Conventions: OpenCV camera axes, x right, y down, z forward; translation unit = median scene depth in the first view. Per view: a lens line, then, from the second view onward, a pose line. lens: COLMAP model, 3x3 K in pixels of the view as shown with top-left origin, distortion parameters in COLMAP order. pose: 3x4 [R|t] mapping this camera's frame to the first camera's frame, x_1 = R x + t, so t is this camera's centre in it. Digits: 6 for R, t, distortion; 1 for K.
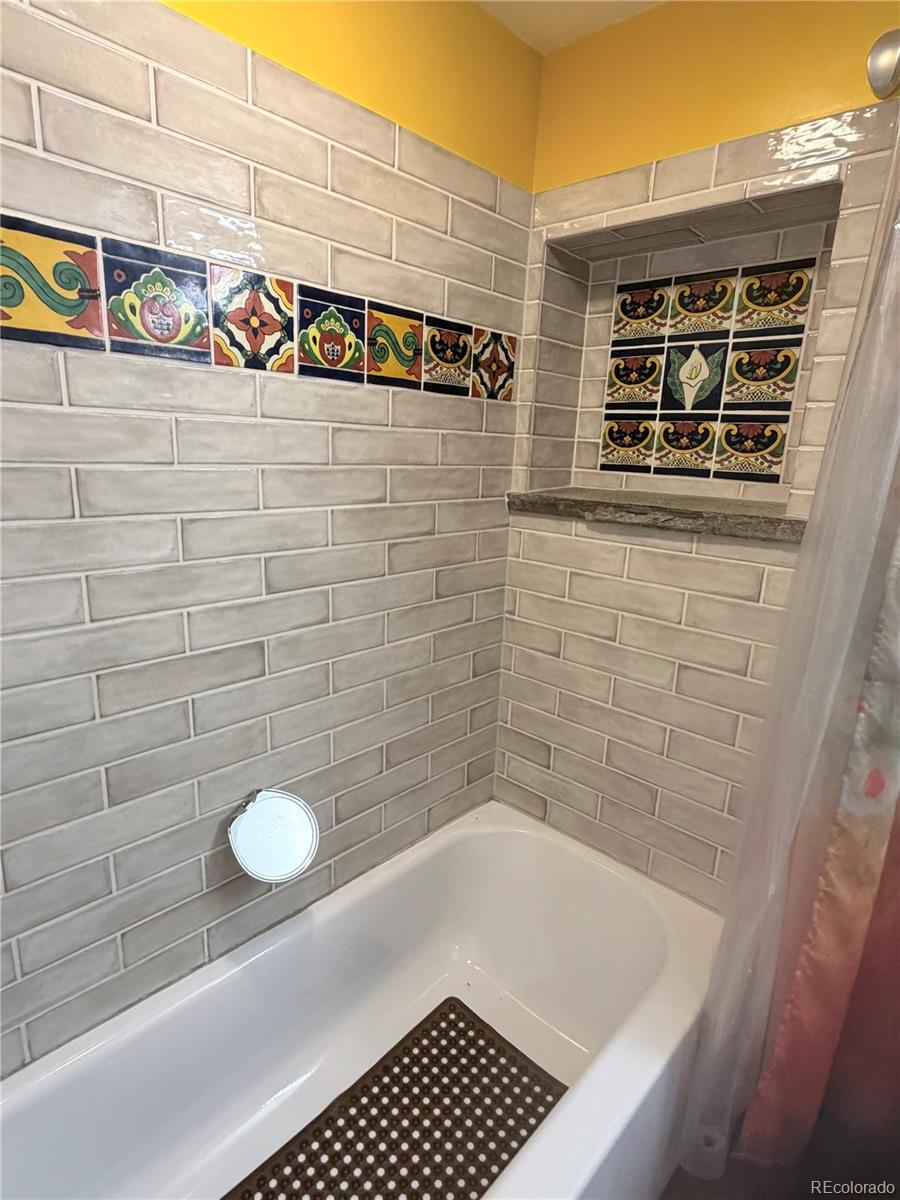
lens RADIAL K [[629.7, 0, 453.6], [0, 629.7, 597.4], [0, 0, 1]] dist [0.005306, 0.000275]
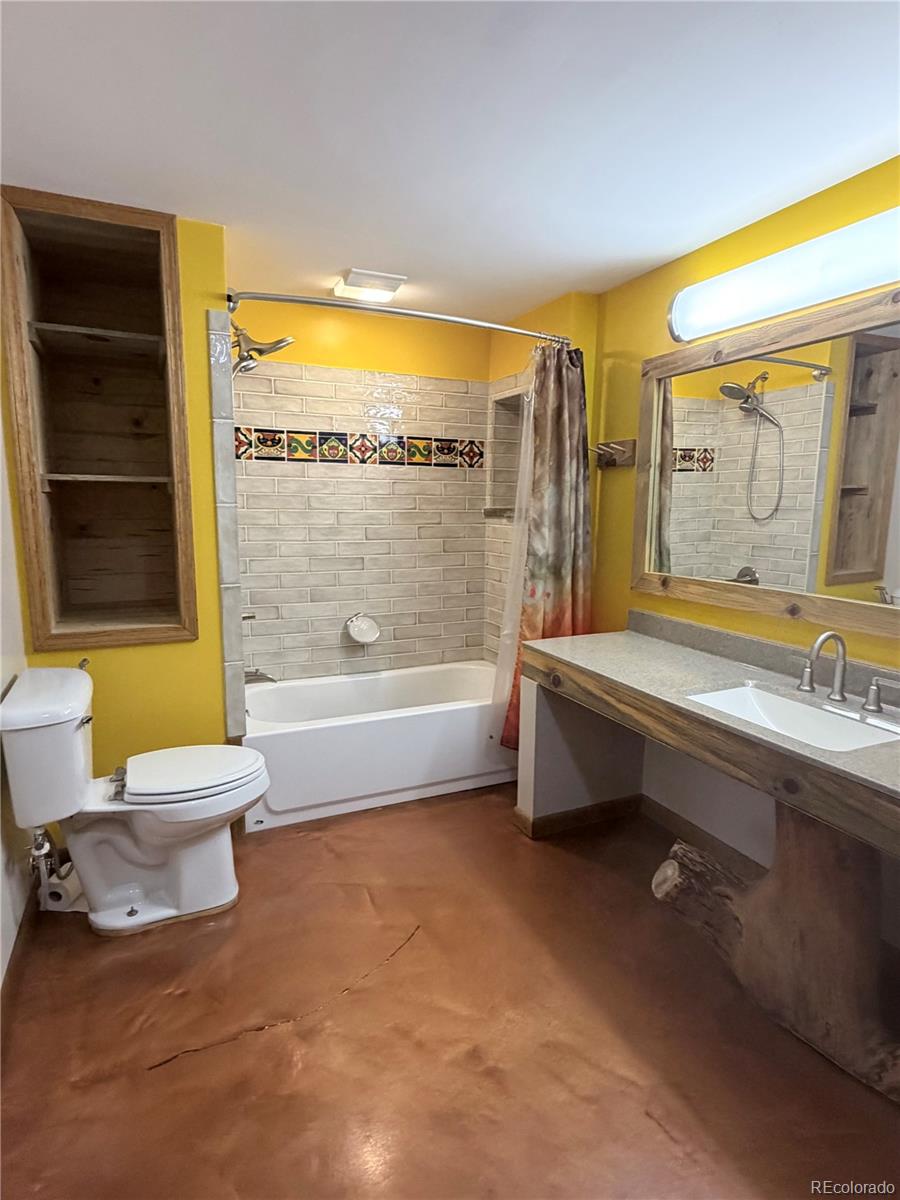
lens RADIAL K [[629.7, 0, 450.0], [0, 629.7, 602.7], [0, 0, 1]] dist [0.005306, 0.000275]
pose [[0.916019, 0.022165, -0.400522, 1.092305], [-0.063768, 0.993822, -0.090843, 0.464745], [0.396034, 0.108754, 0.911773, -1.285228]]
